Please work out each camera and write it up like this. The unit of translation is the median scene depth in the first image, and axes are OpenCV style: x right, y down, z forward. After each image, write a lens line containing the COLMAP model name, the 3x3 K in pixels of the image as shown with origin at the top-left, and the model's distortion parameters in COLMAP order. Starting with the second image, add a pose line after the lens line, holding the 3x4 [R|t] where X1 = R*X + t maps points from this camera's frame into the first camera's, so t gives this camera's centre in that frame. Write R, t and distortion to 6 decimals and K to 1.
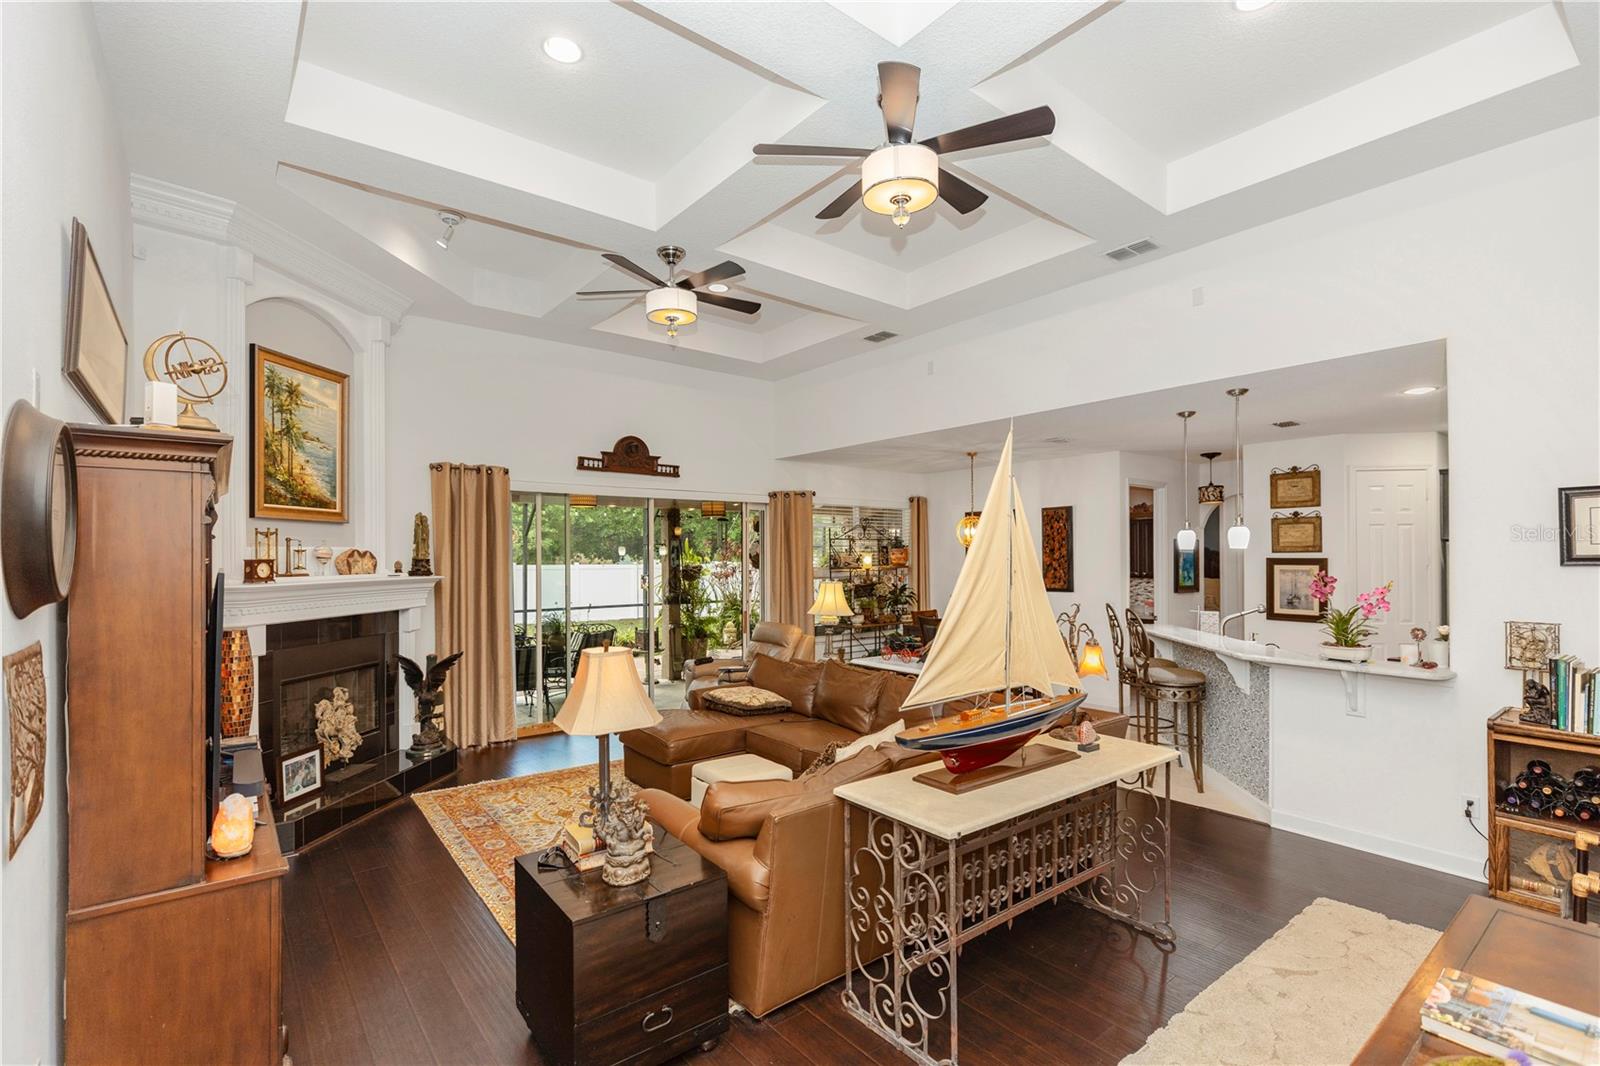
lens RADIAL K [[728.2, 0, 793.8], [0, 728.2, 549.7], [0, 0, 1]] dist [0.008858, -0.000405]
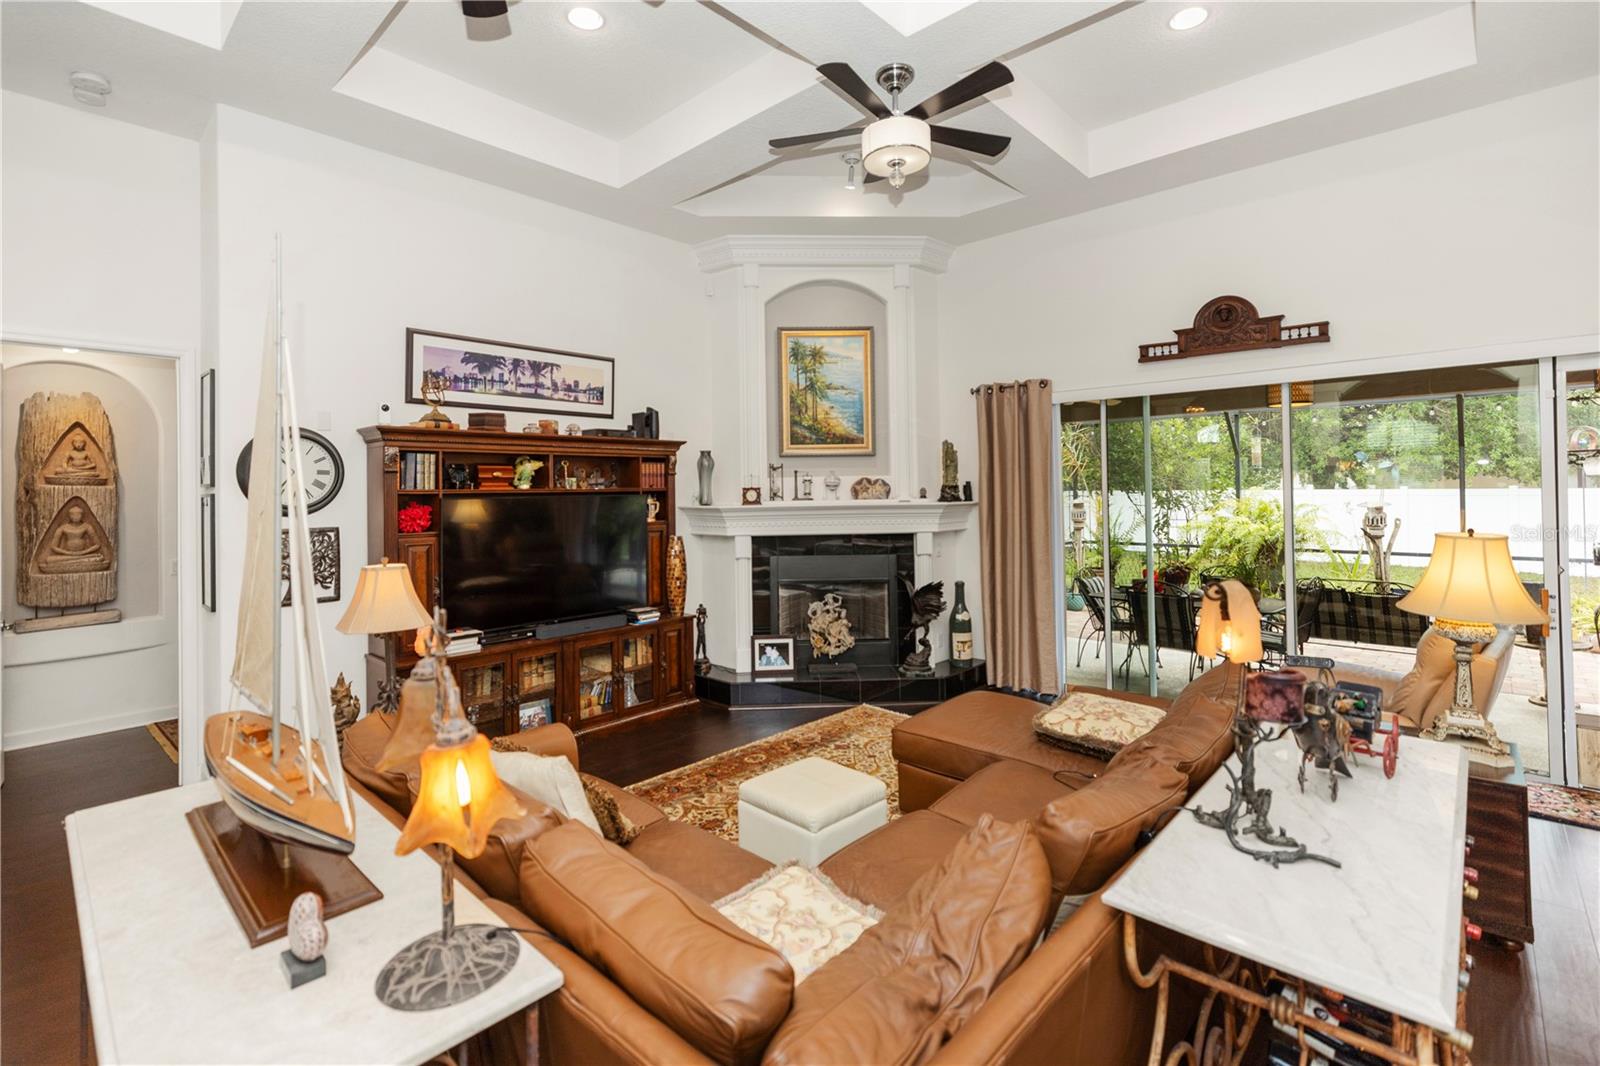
lens RADIAL K [[728.2, 0, 807.0], [0, 728.2, 478.5], [0, 0, 1]] dist [0.008858, -0.000405]
pose [[0.157267, -0.009957, -0.987506, 0.381309], [0.023870, 0.999695, -0.006278, 0.004001], [0.987268, -0.022584, 0.157457, 0.540012]]
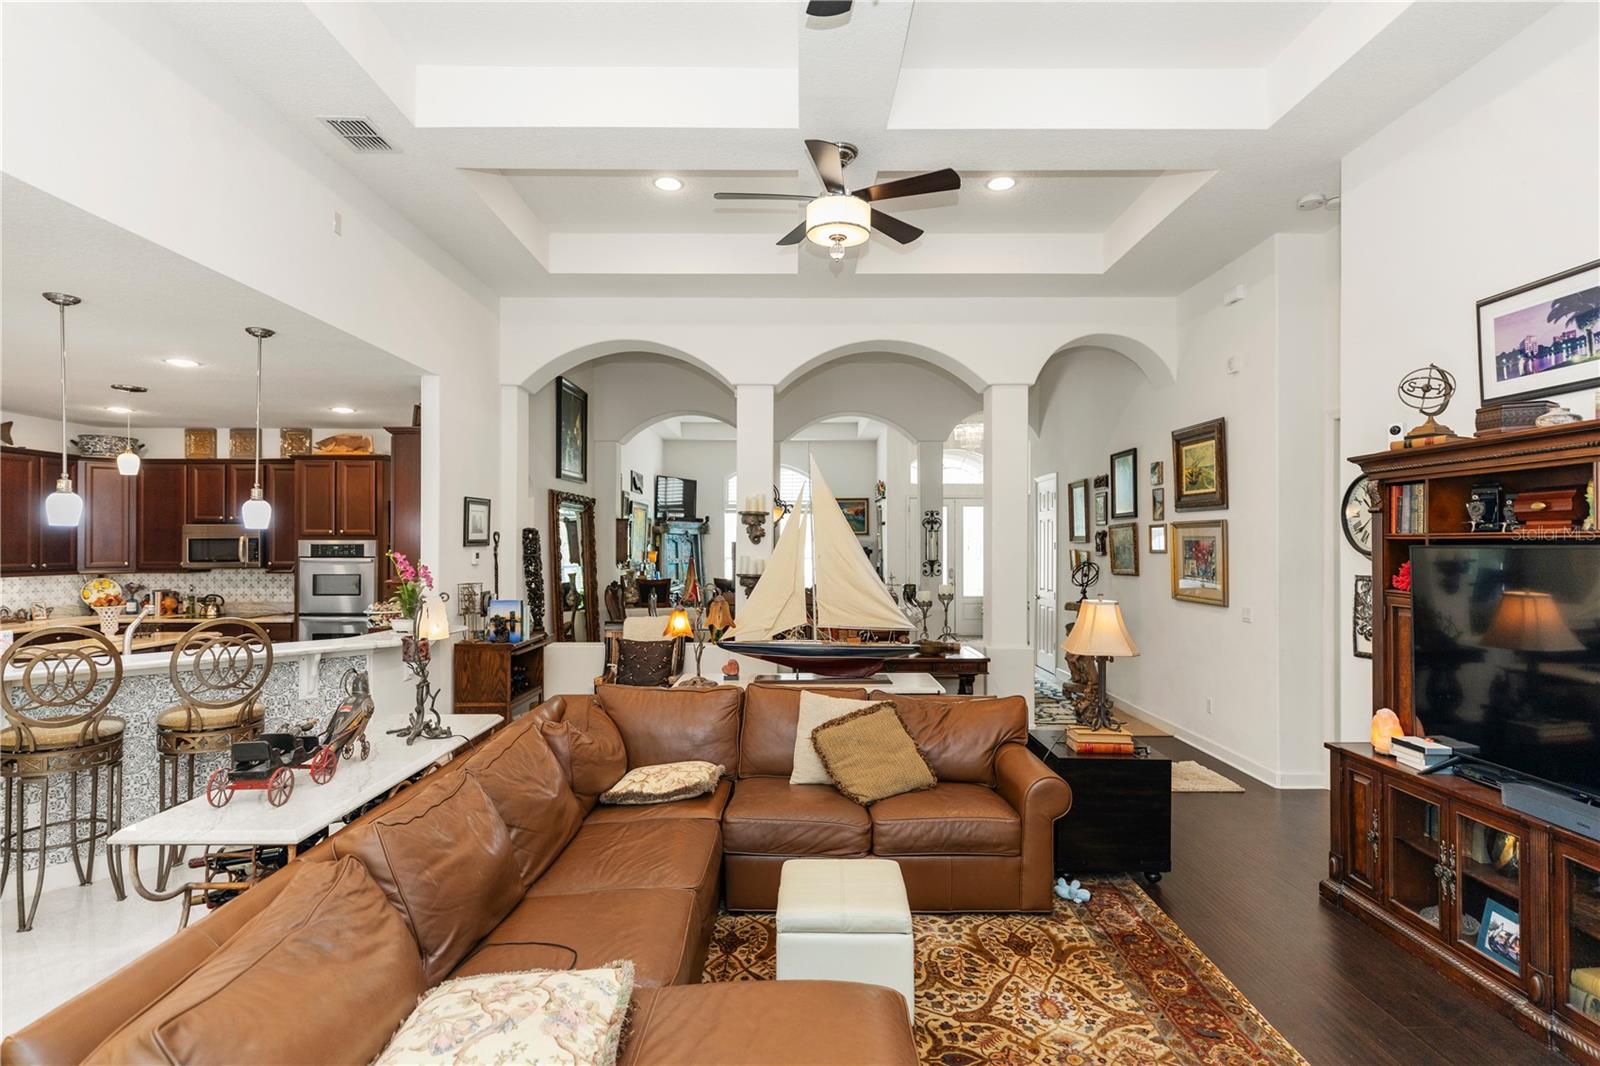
lens RADIAL K [[783.7, 0, 795.0], [0, 783.7, 539.0], [0, 0, 1]] dist [0.004882, -0.003634]
pose [[-0.787620, 0.008087, 0.616109, -0.263162], [-0.004484, 0.999812, -0.018855, 0.016544], [-0.616145, -0.017613, -0.787436, 0.931647]]
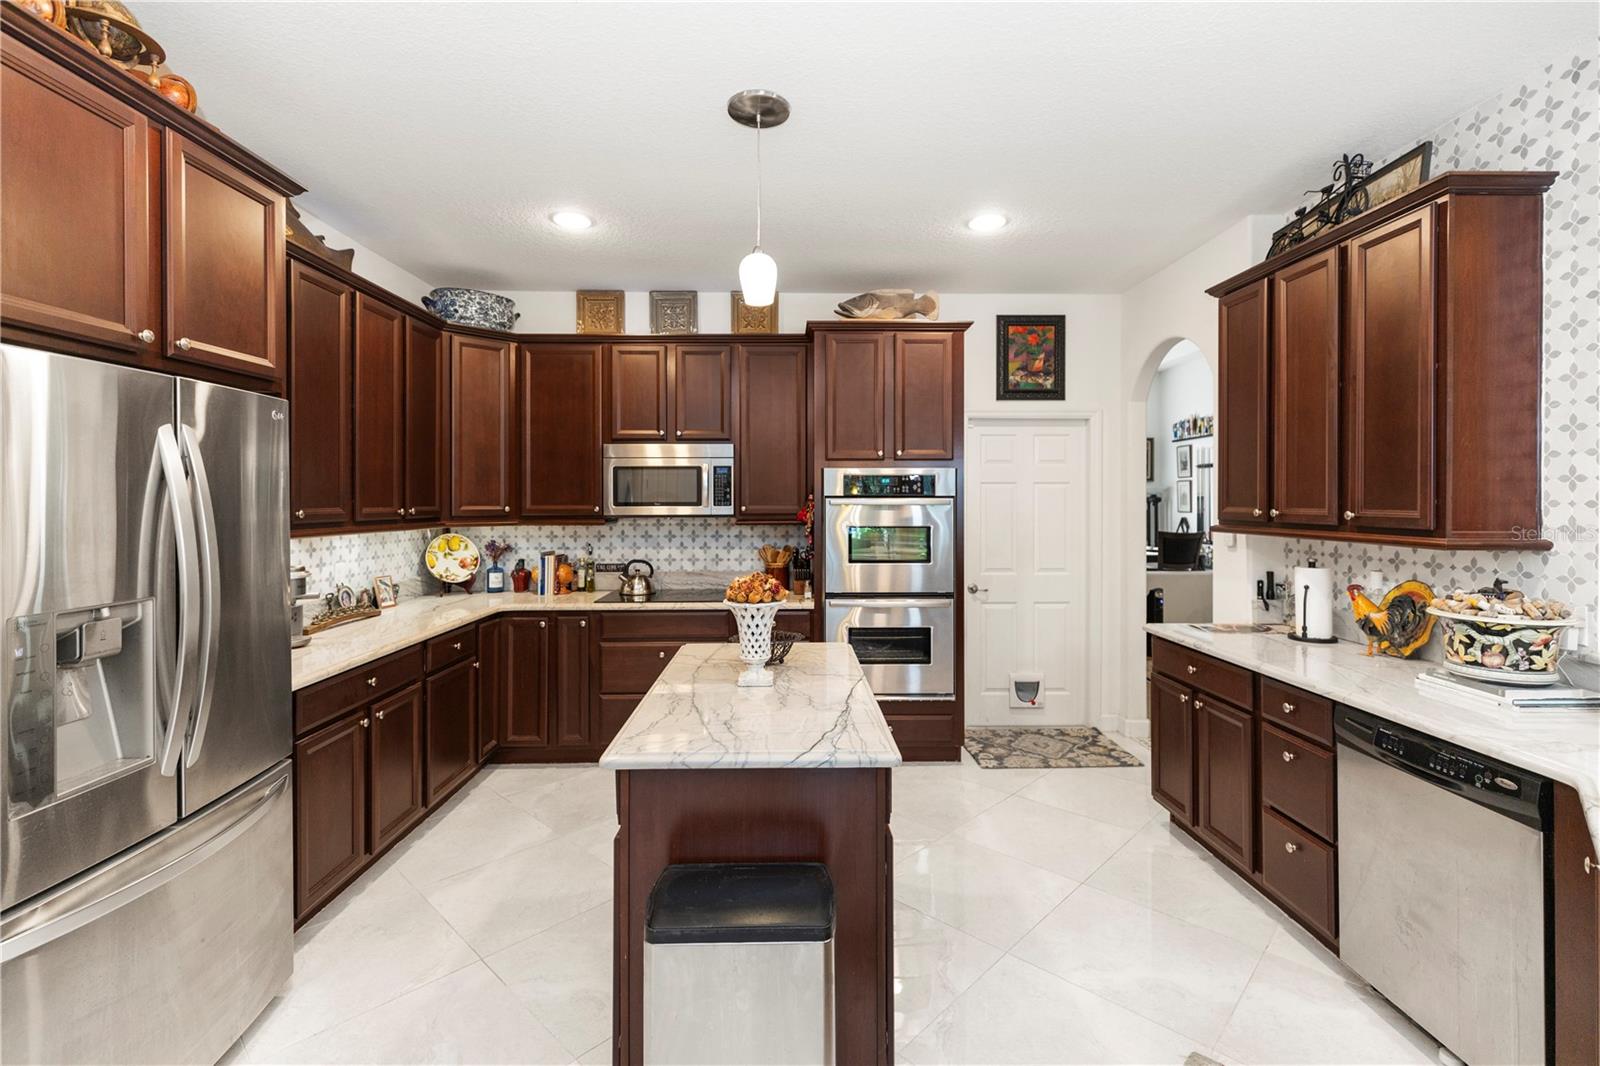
lens RADIAL K [[728.2, 0, 798.6], [0, 728.2, 497.4], [0, 0, 1]] dist [0.008858, -0.000405]
pose [[-0.794865, 0.005427, 0.606763, 0.575287], [-0.003641, 0.999899, -0.013712, 0.032043], [-0.606776, -0.013109, -0.794765, 0.976553]]
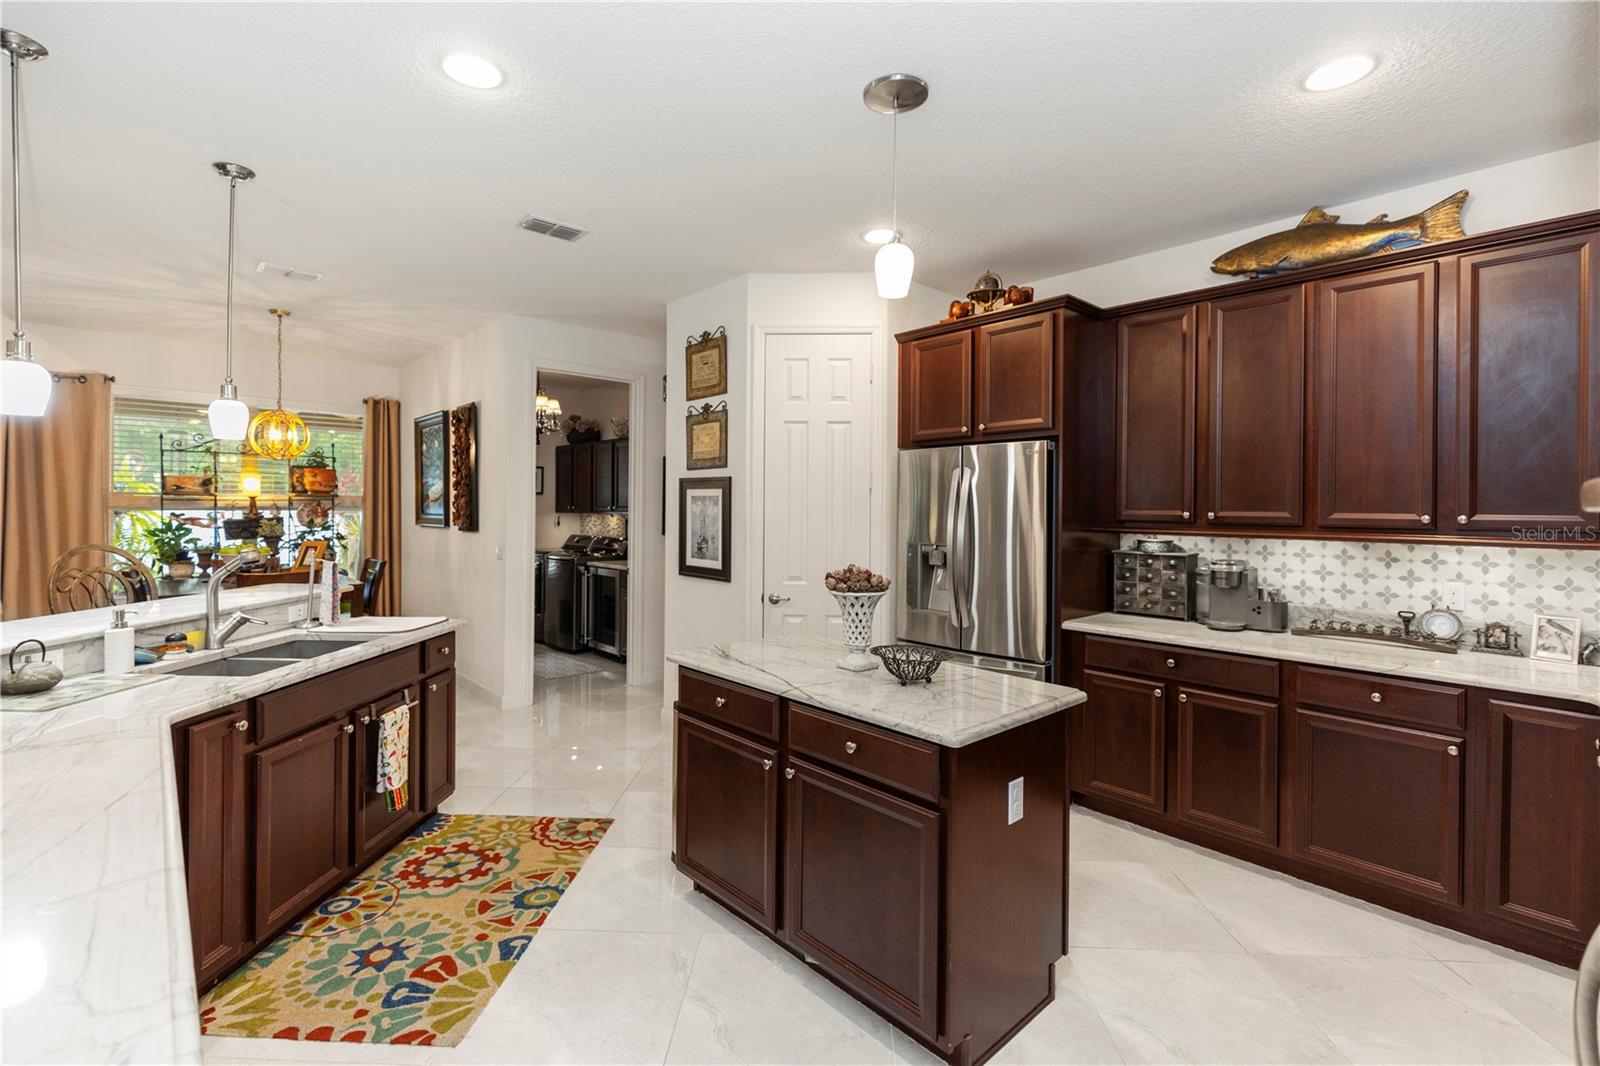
lens RADIAL K [[728.2, 0, 788.2], [0, 728.2, 504.5], [0, 0, 1]] dist [0.008858, -0.000405]
pose [[0.997582, 0.009545, 0.068846, 0.727802], [-0.010357, 0.999881, 0.011458, 0.026821], [-0.068729, -0.012143, 0.997561, 0.380659]]
